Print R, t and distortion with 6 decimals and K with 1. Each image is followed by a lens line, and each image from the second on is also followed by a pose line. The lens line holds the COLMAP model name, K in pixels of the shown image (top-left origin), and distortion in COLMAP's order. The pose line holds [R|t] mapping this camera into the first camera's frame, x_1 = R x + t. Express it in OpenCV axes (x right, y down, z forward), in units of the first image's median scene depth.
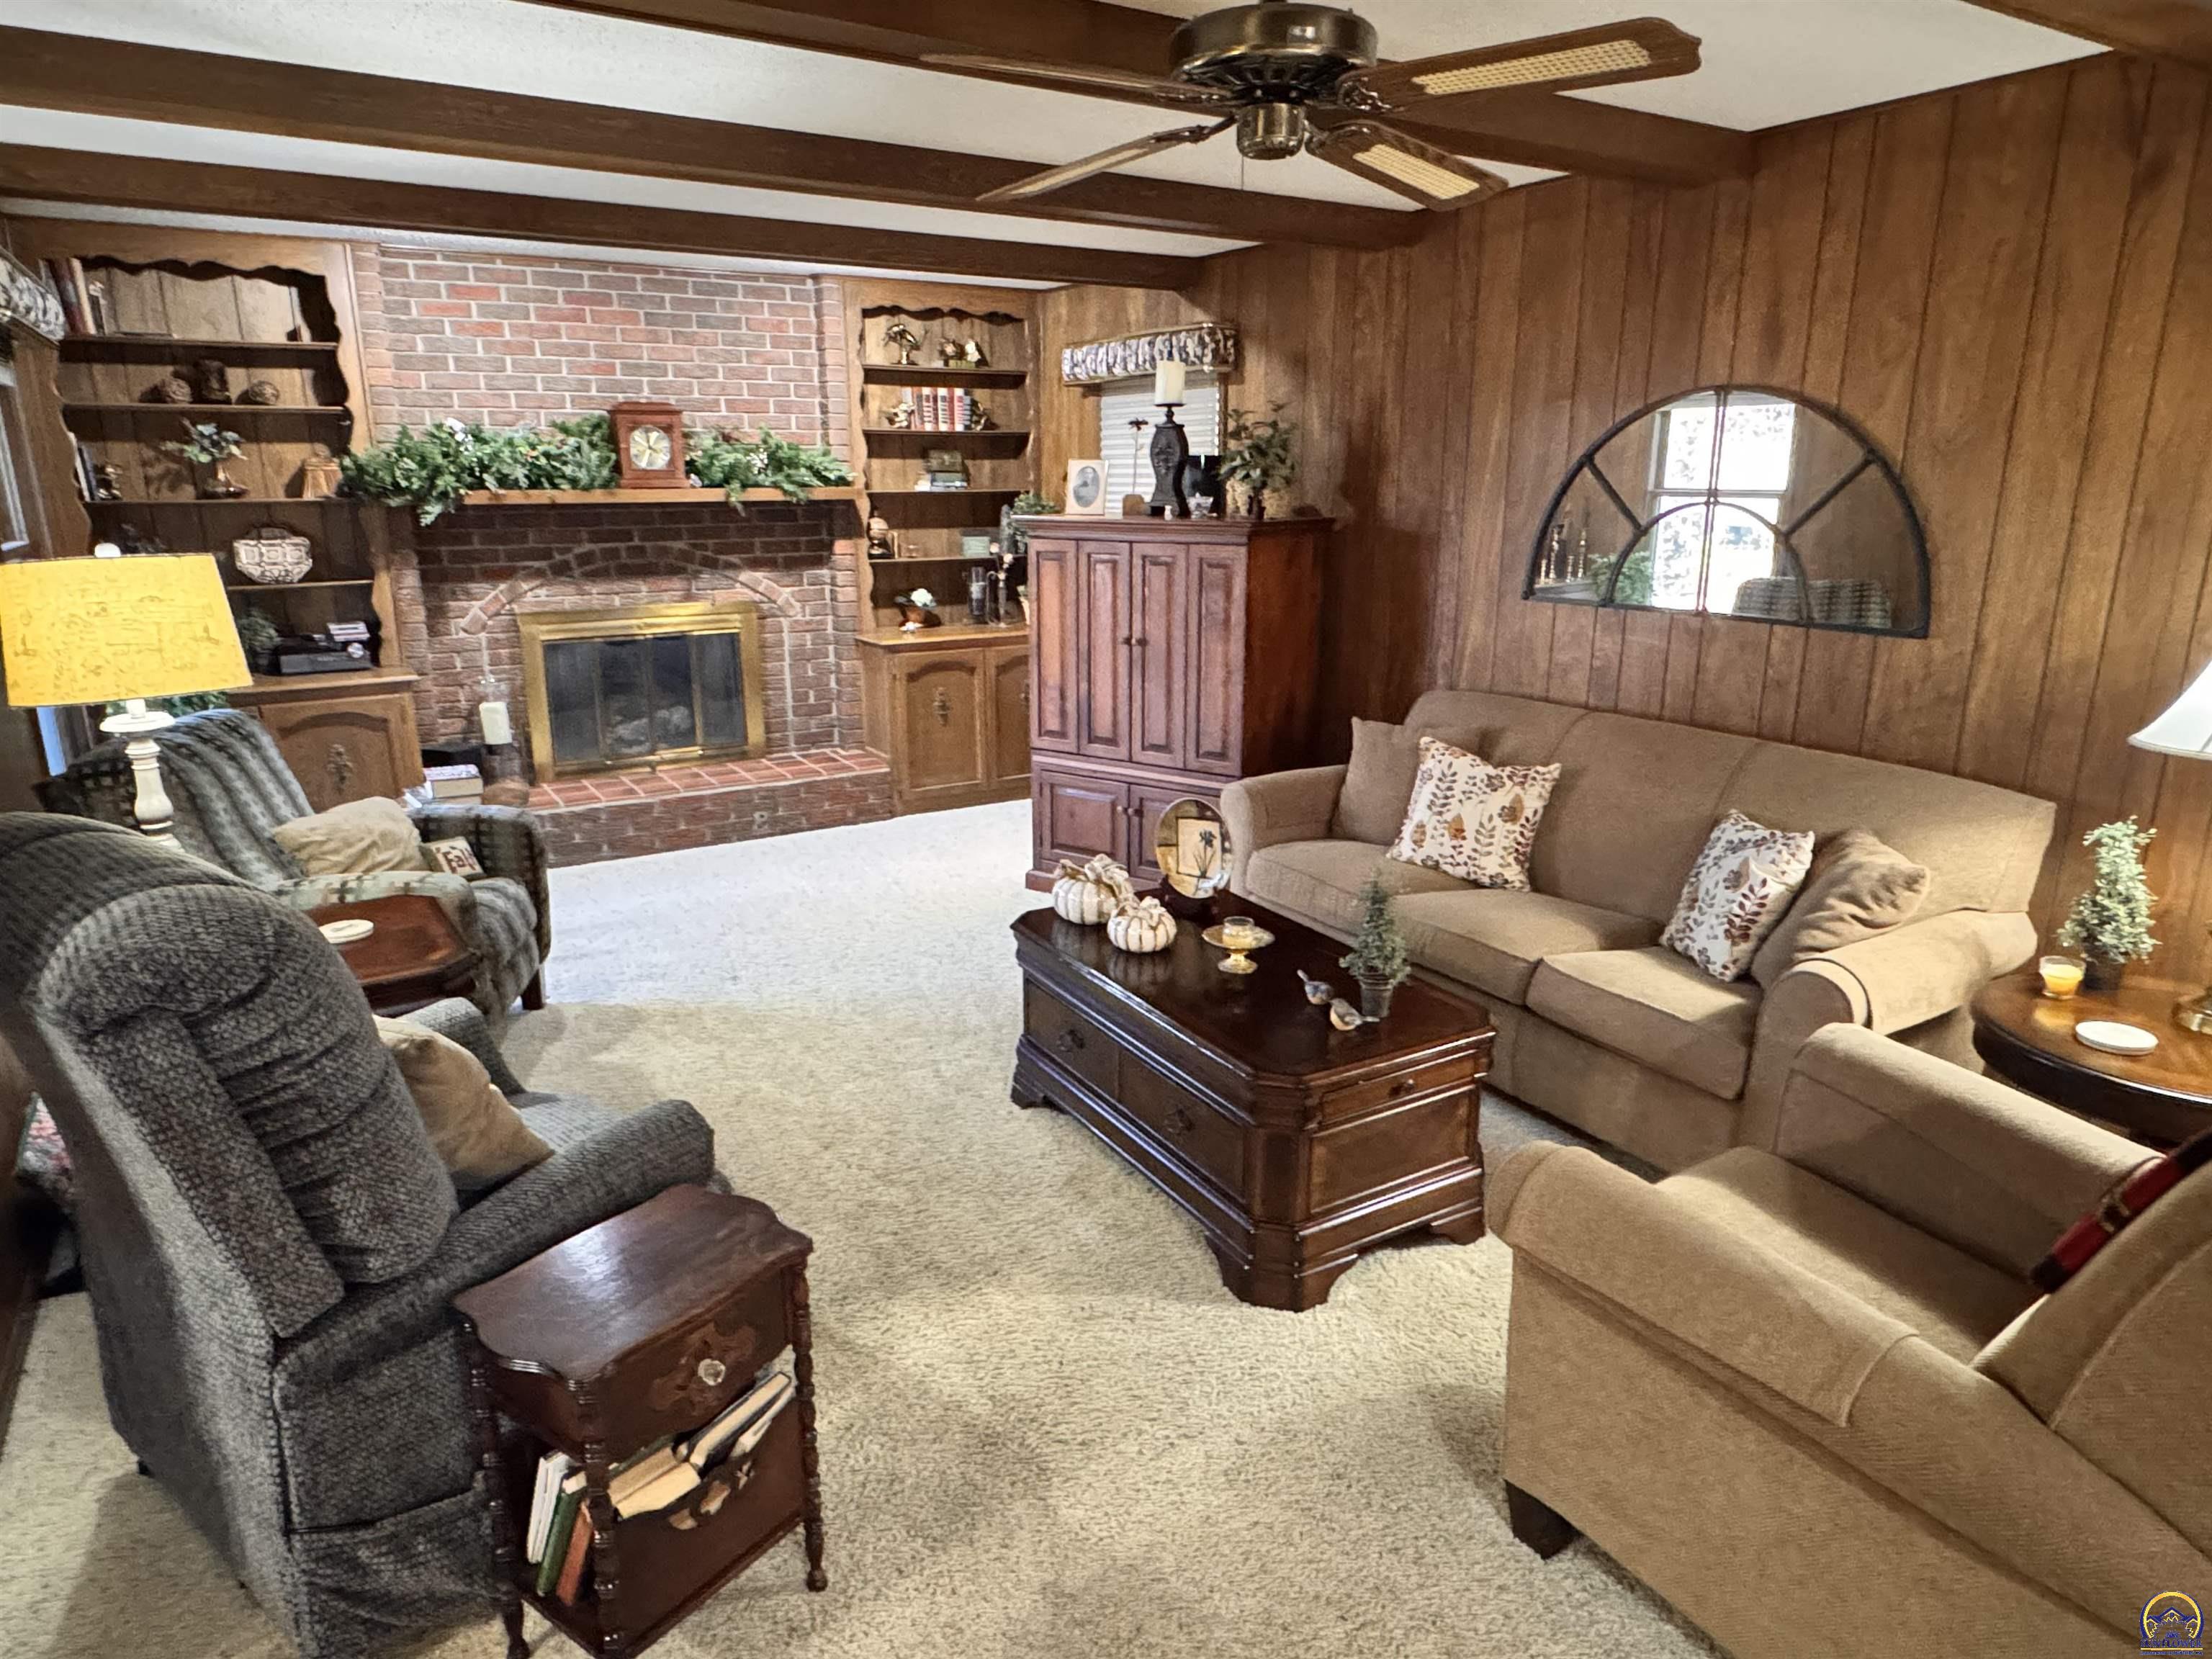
lens RADIAL K [[1350.3, 0, 1095.9], [0, 1350.3, 835.6], [0, 0, 1]] dist [-0.004915, 0.000176]
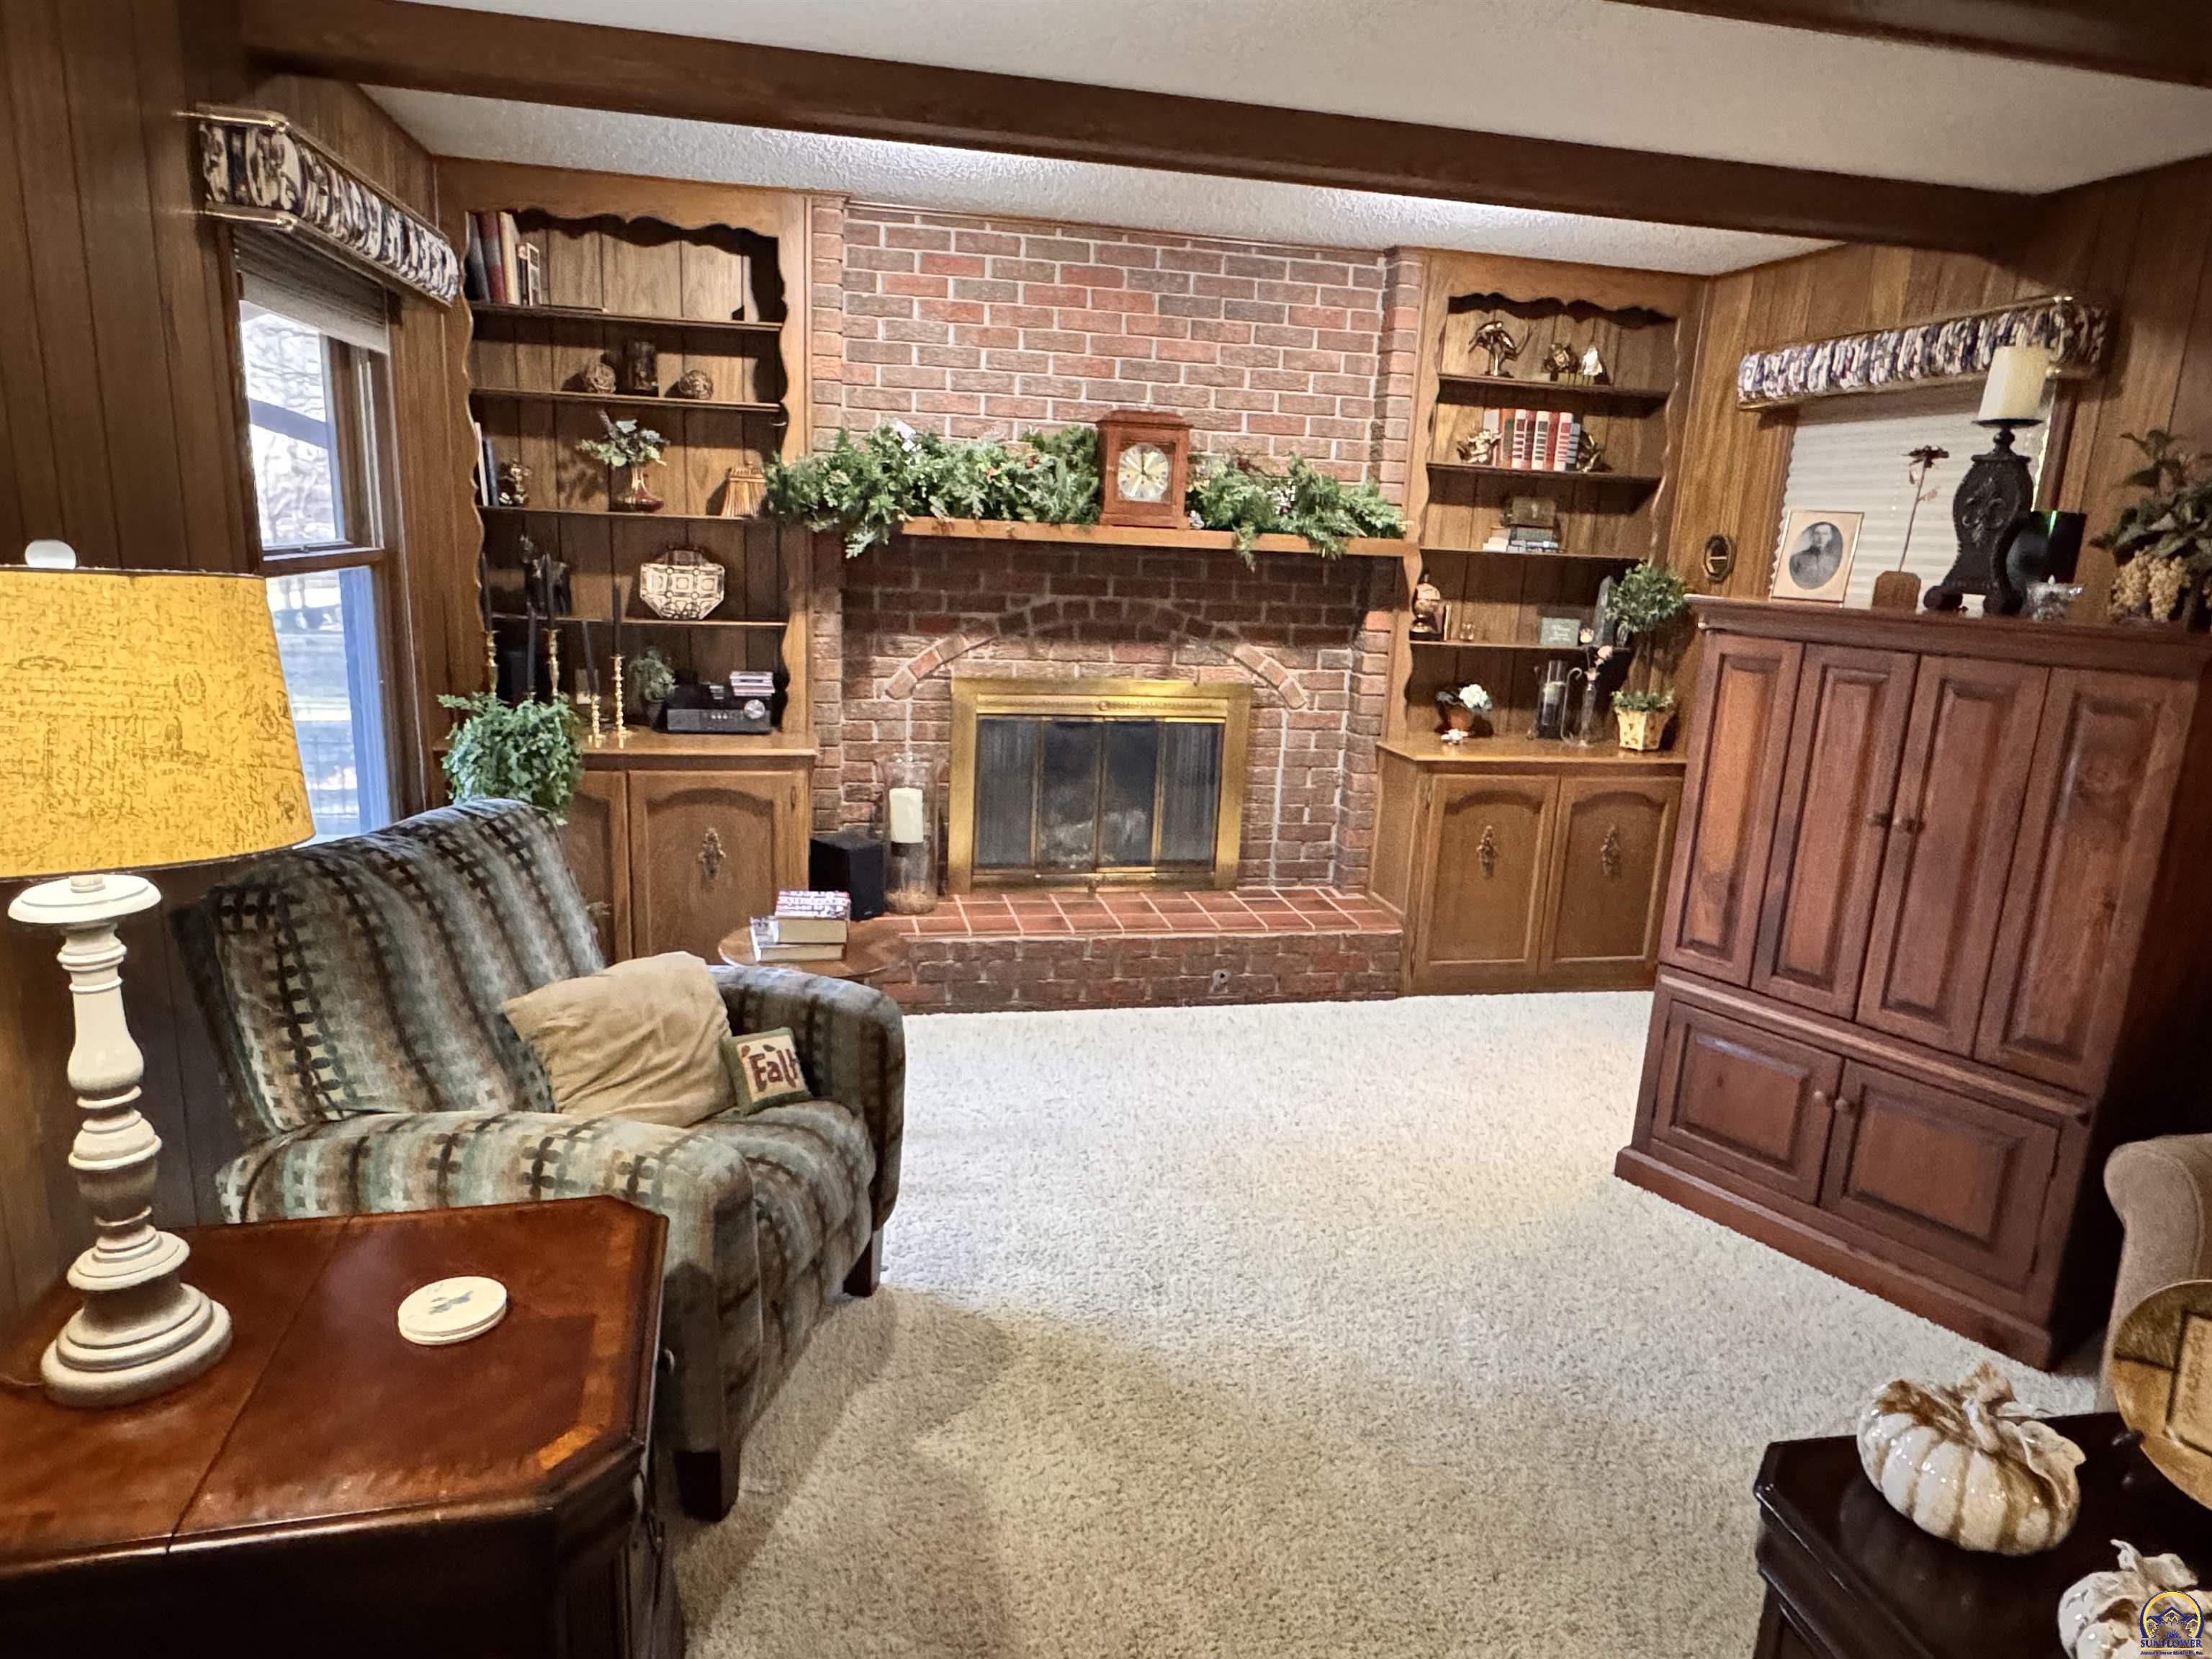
lens RADIAL K [[1350.3, 0, 1095.9], [0, 1350.3, 835.6], [0, 0, 1]] dist [-0.004915, 0.000176]
pose [[0.940625, 0.119635, -0.317667, -0.099103], [-0.134151, 0.990667, -0.024137, -0.070736], [0.311815, 0.065319, 0.947895, 0.312713]]
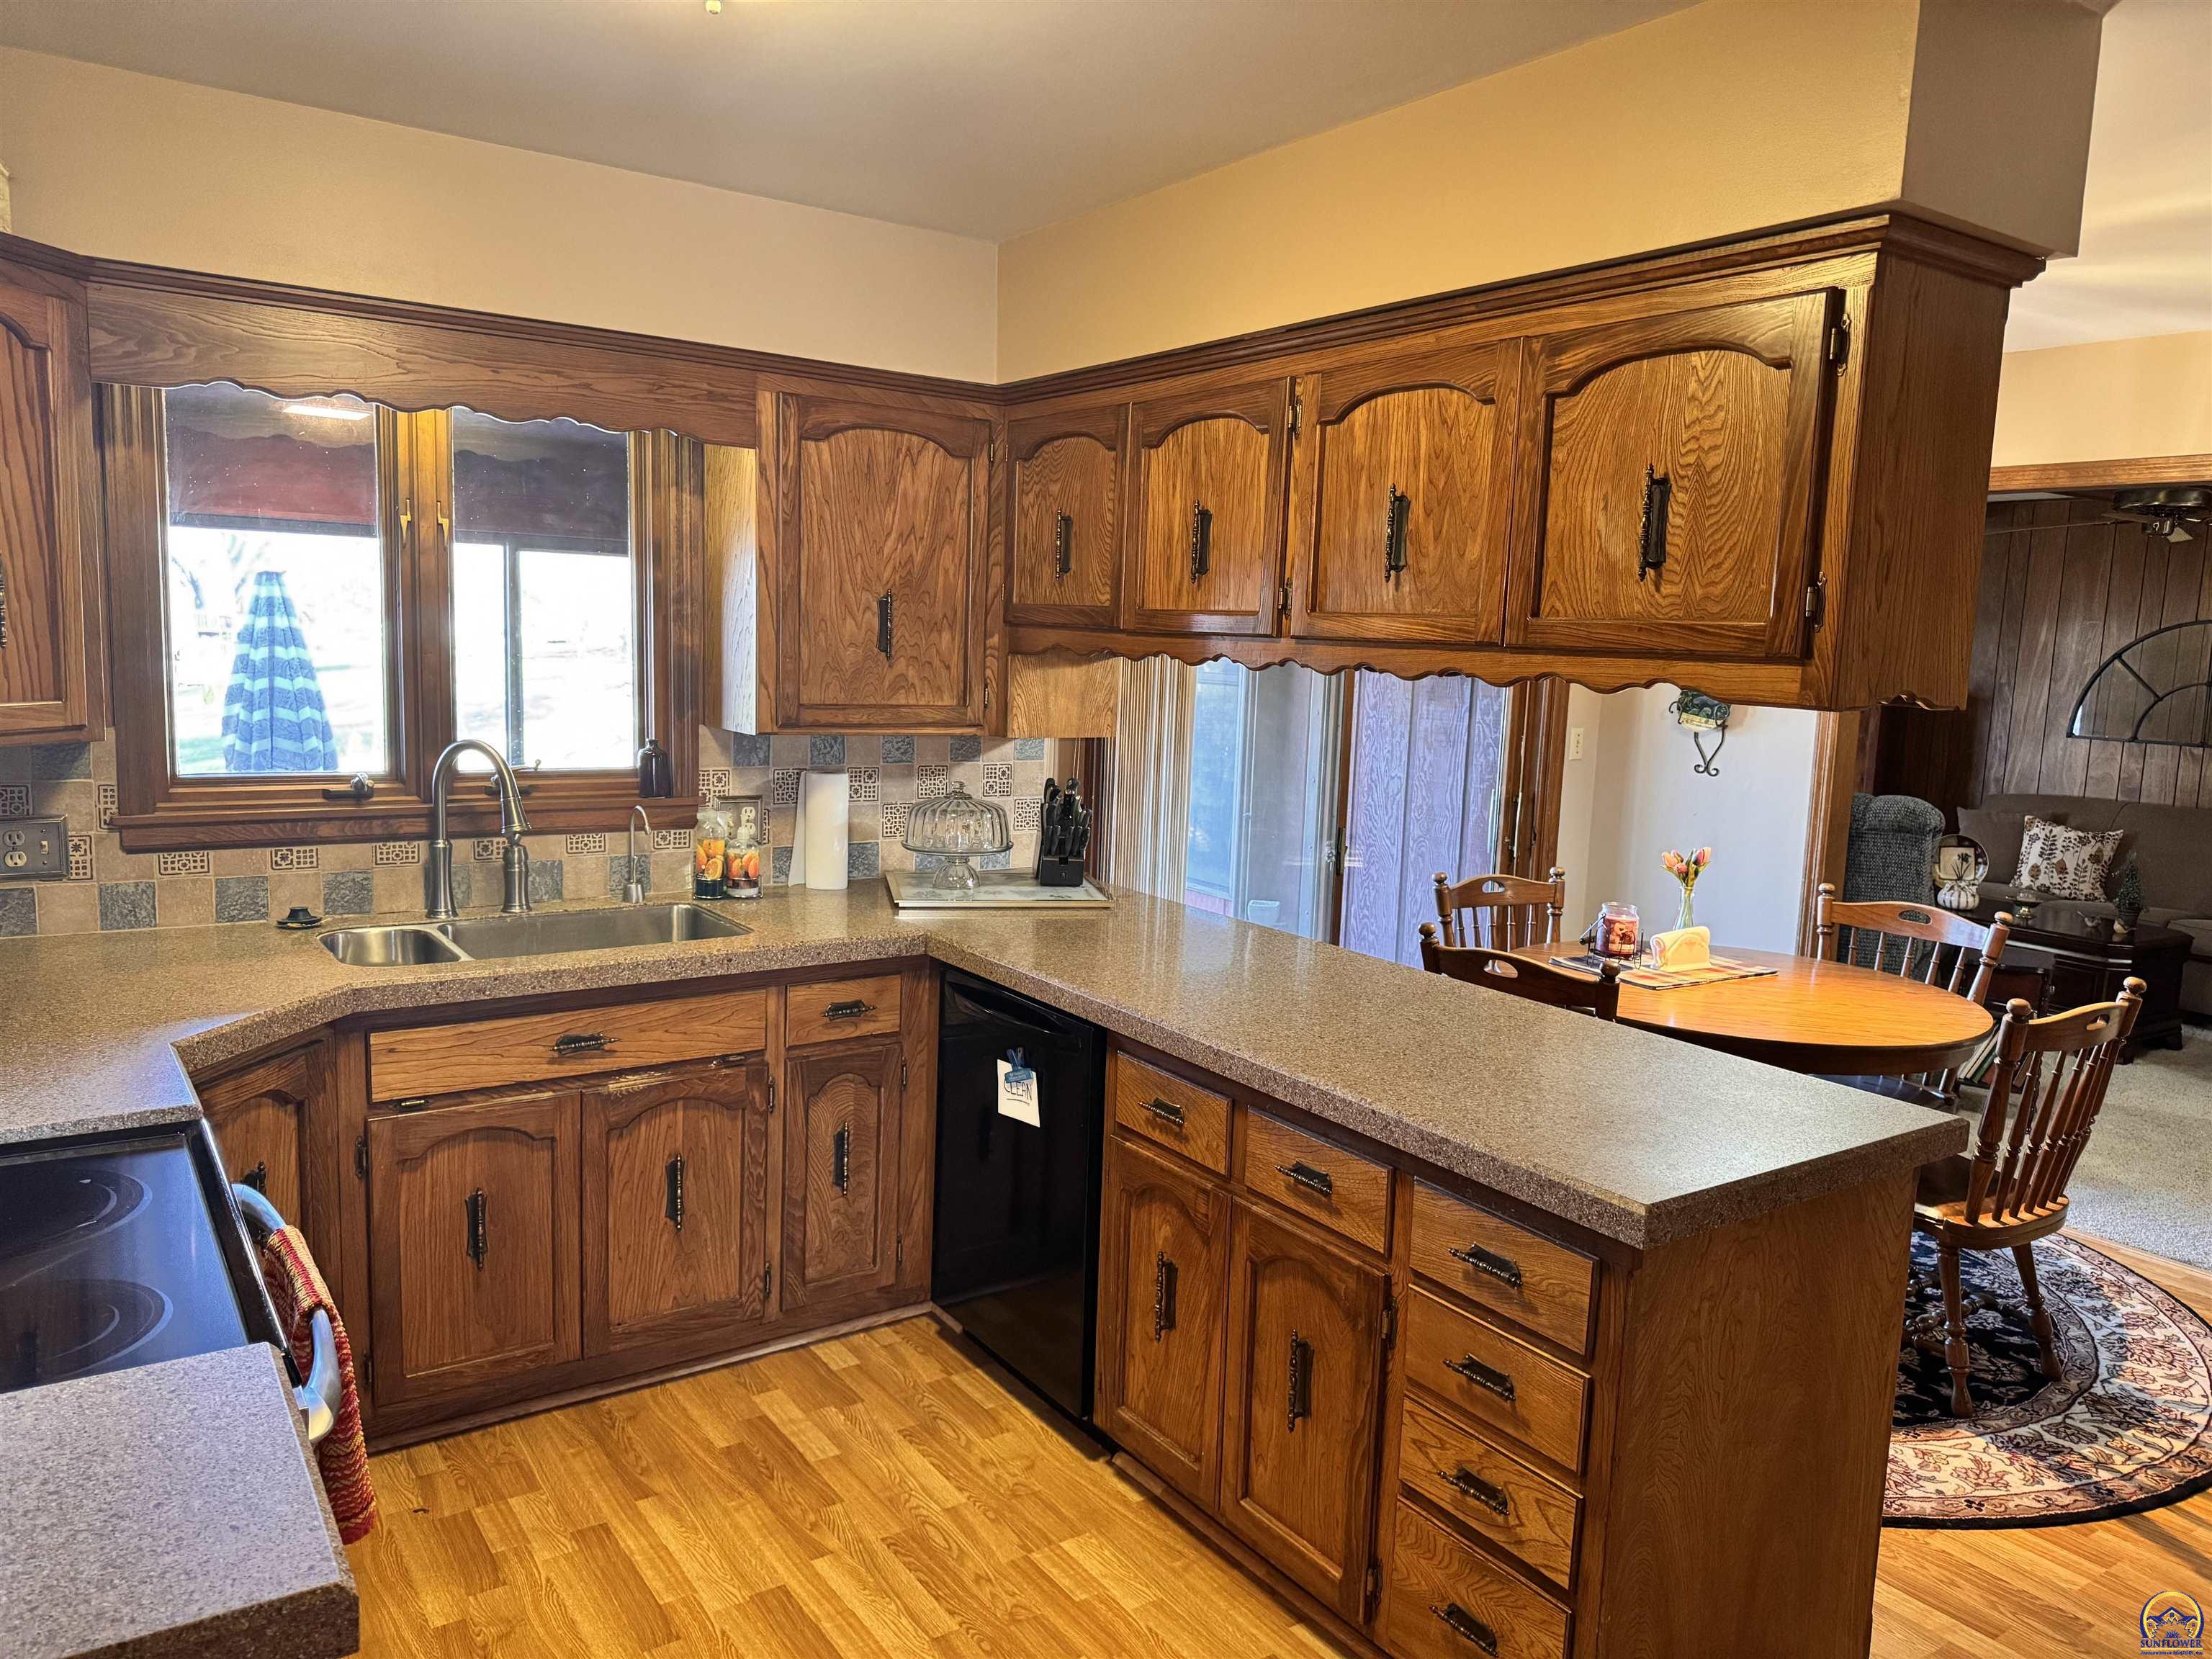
lens RADIAL K [[1566.4, 0, 1106.0], [0, 1566.4, 829.5], [0, 0, 1]] dist [0.050692, -0.043600]
pose [[0.997951, 0.032425, 0.055150, -0.760349], [-0.024665, 0.990404, -0.135981, 0.181394], [-0.059030, 0.134342, 0.989175, -0.657230]]
